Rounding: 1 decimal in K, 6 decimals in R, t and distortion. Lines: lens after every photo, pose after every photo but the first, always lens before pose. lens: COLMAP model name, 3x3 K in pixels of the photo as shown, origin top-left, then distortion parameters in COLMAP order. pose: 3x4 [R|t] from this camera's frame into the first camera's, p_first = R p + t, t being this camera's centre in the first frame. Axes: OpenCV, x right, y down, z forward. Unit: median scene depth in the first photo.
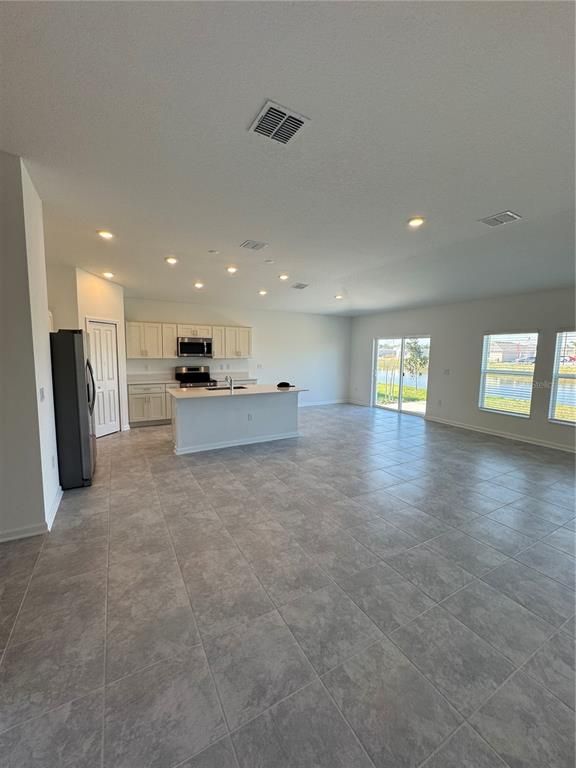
lens RADIAL K [[310.0, 0, 288.5], [0, 310.0, 382.9], [0, 0, 1]] dist [0.001651, 0.000128]
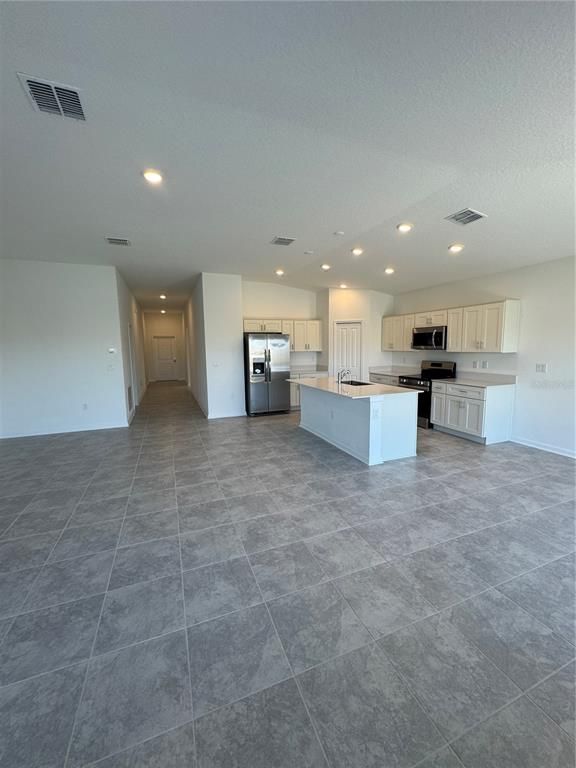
lens RADIAL K [[310.0, 0, 289.1], [0, 310.0, 384.6], [0, 0, 1]] dist [0.001651, 0.000128]
pose [[-0.142204, 0.114869, -0.983150, 0.750845], [-0.089074, 0.987729, 0.128287, -0.080901], [0.985821, 0.105816, -0.130227, 0.941067]]
